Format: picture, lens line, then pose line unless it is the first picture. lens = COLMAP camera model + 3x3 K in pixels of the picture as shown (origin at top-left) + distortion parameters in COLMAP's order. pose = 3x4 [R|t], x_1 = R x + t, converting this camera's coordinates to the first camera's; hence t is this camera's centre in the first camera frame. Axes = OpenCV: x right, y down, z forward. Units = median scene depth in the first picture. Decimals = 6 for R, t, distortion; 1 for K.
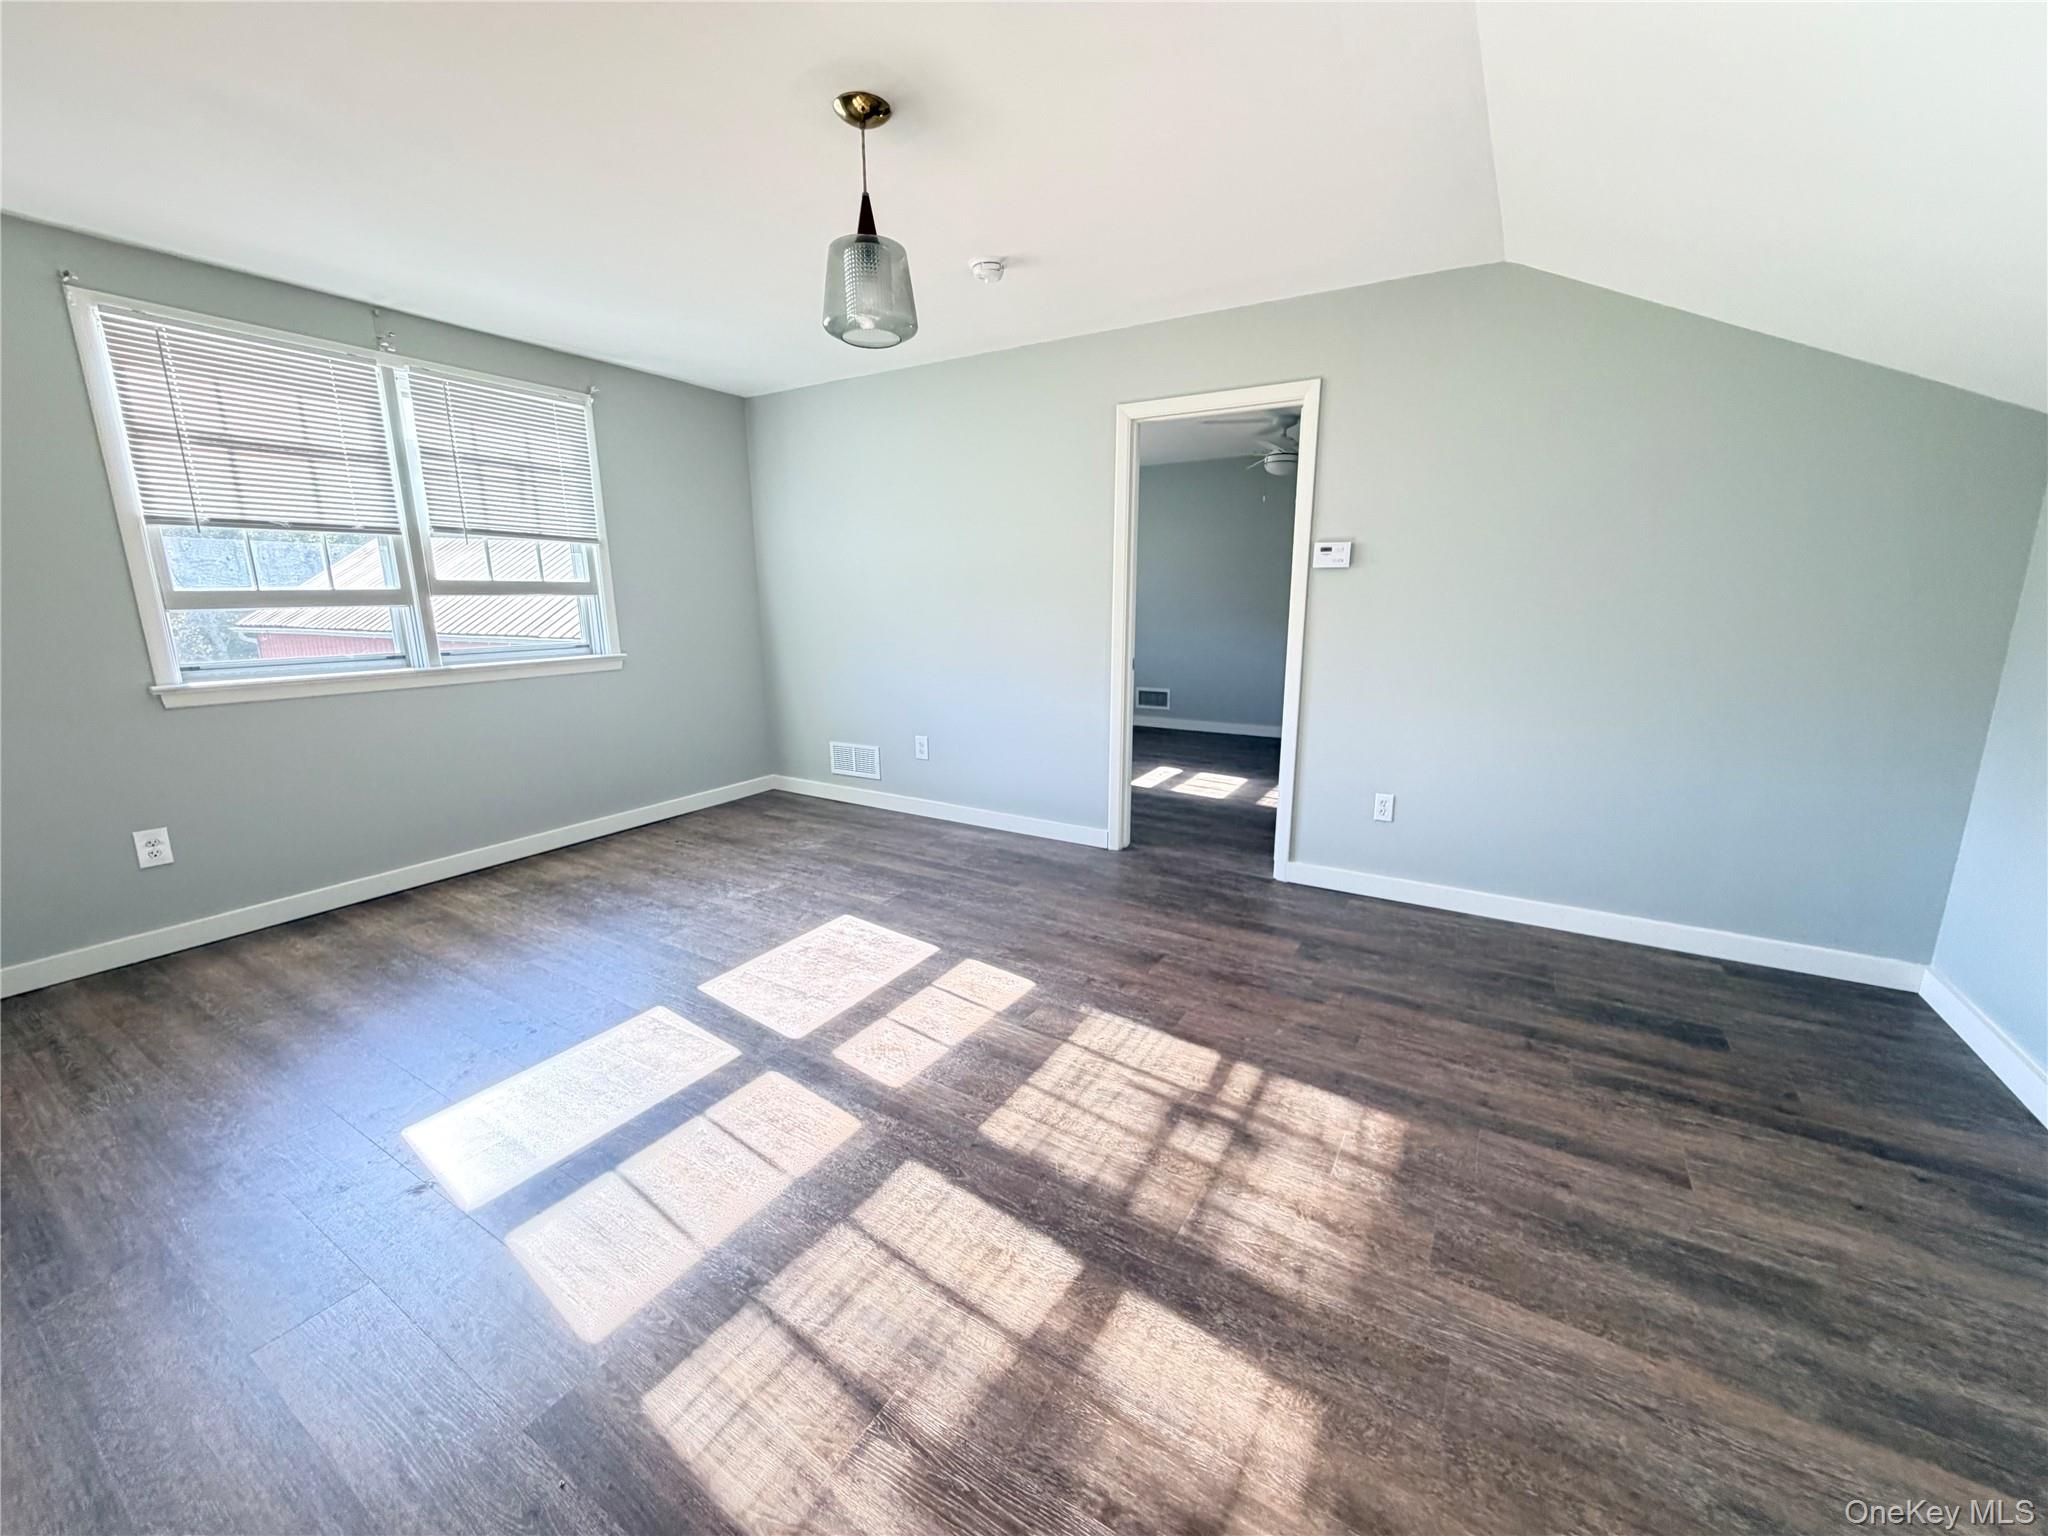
lens RADIAL K [[817.2, 0, 1029.4], [0, 817.2, 773.5], [0, 0, 1]] dist [0.011961, 0.000408]
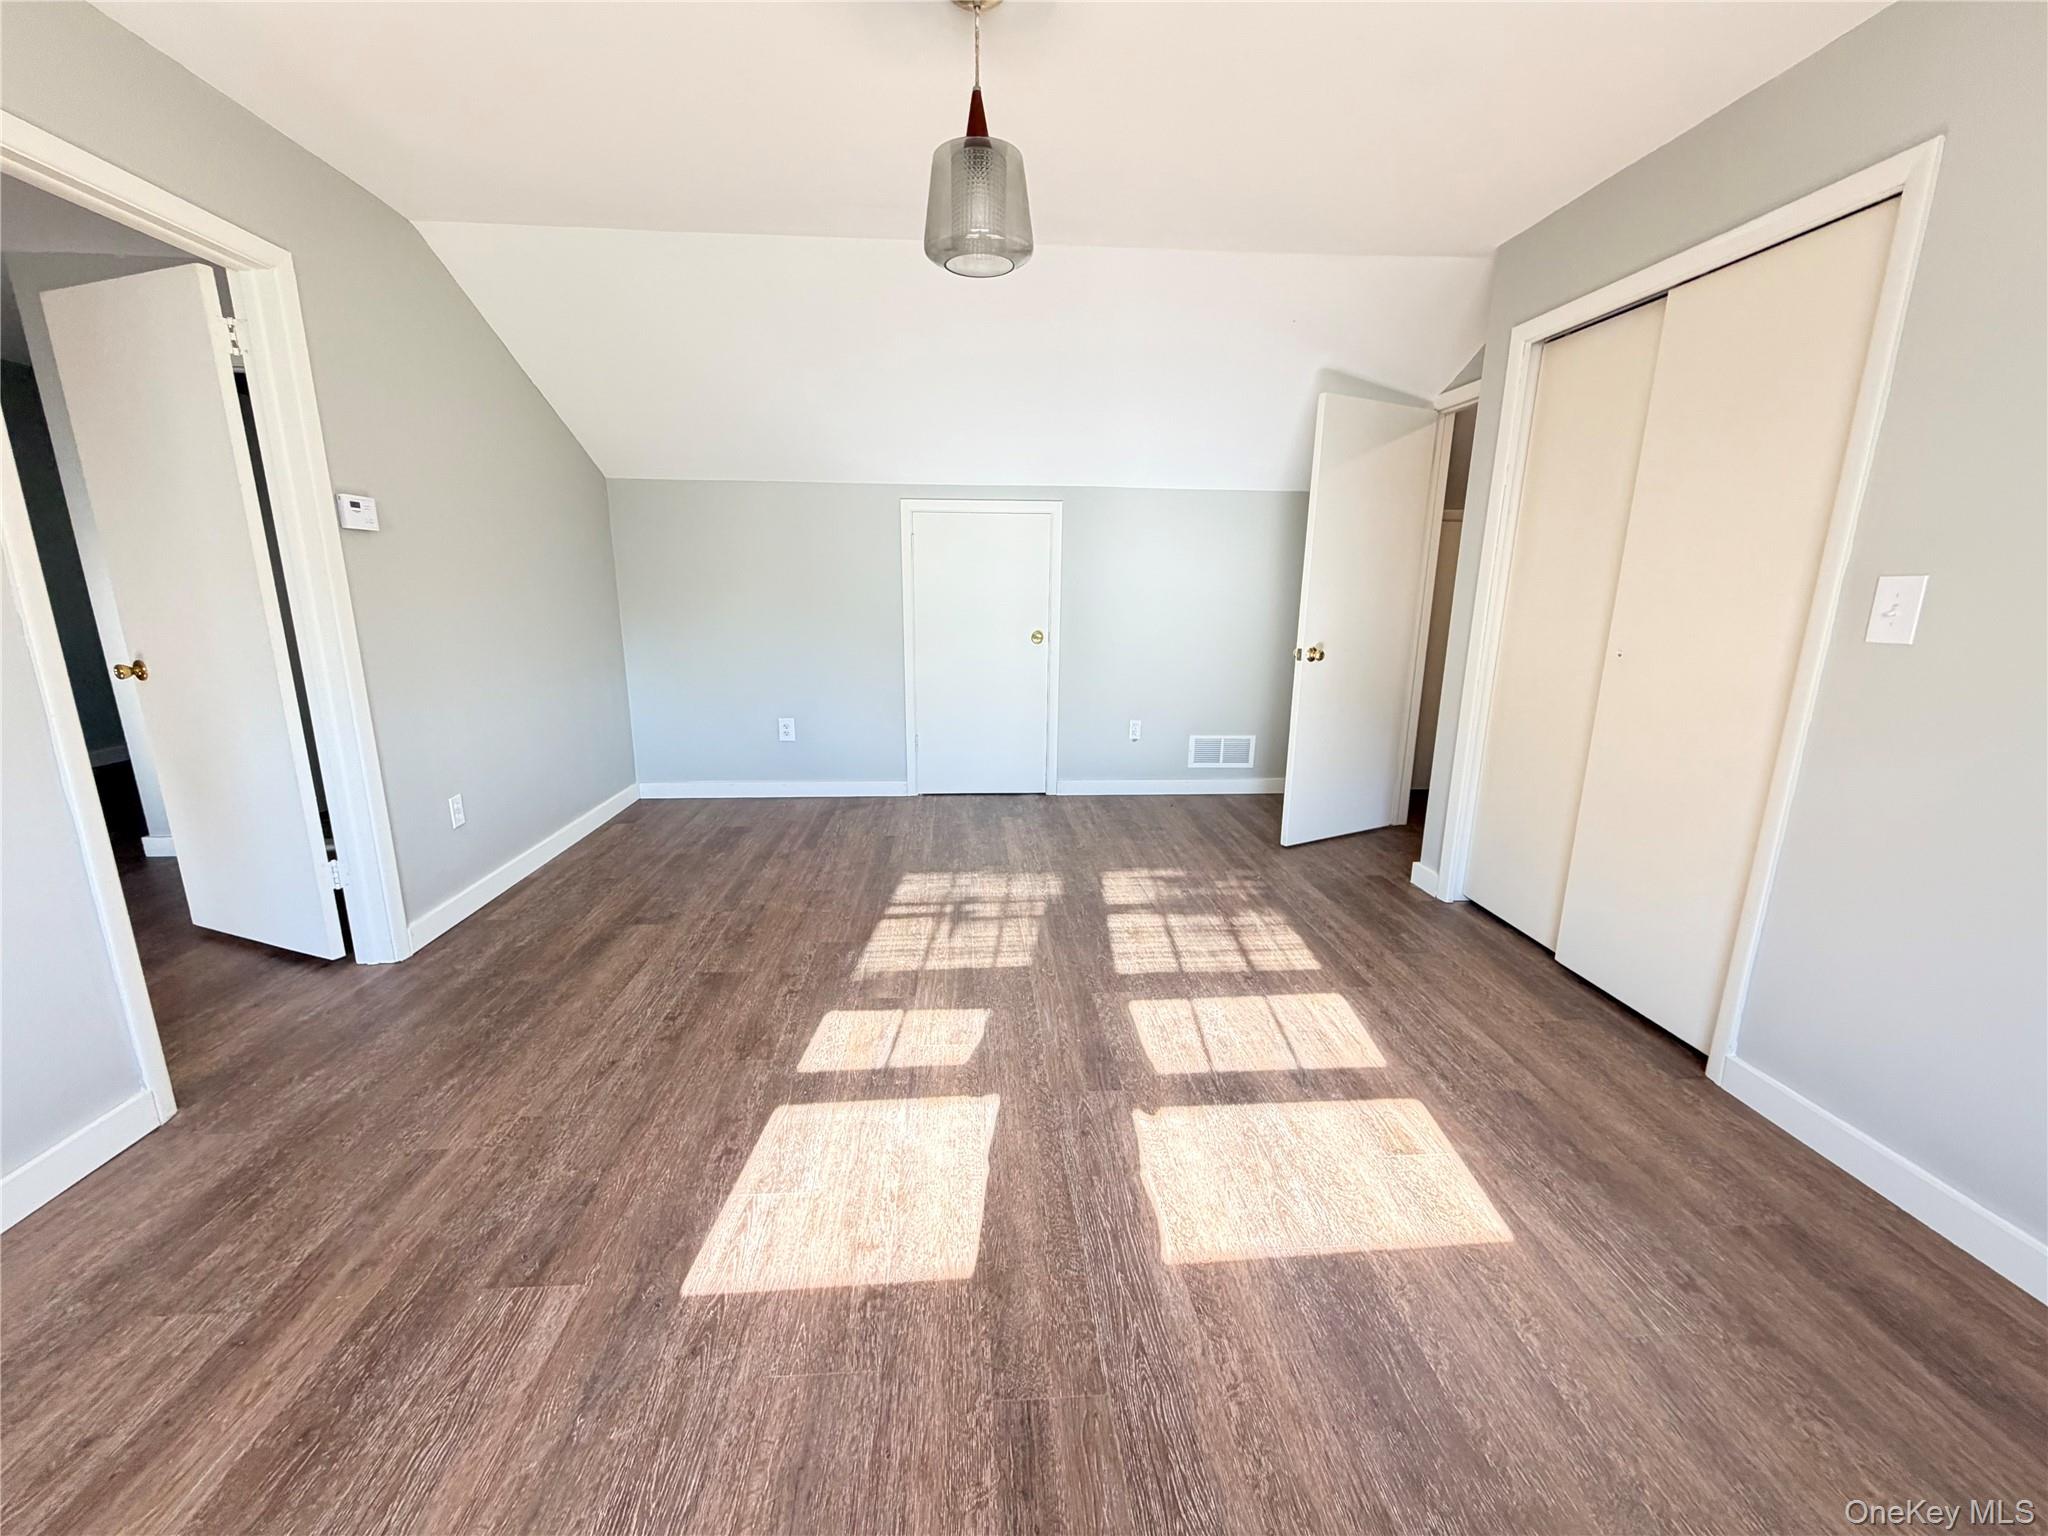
lens RADIAL K [[817.2, 0, 1011.8], [0, 817.2, 760.7], [0, 0, 1]] dist [0.011961, 0.000408]
pose [[-0.573914, -0.178553, 0.799213, -0.895812], [0.170834, 0.928365, 0.330082, -0.293971], [-0.800899, 0.325971, -0.502299, 1.412264]]
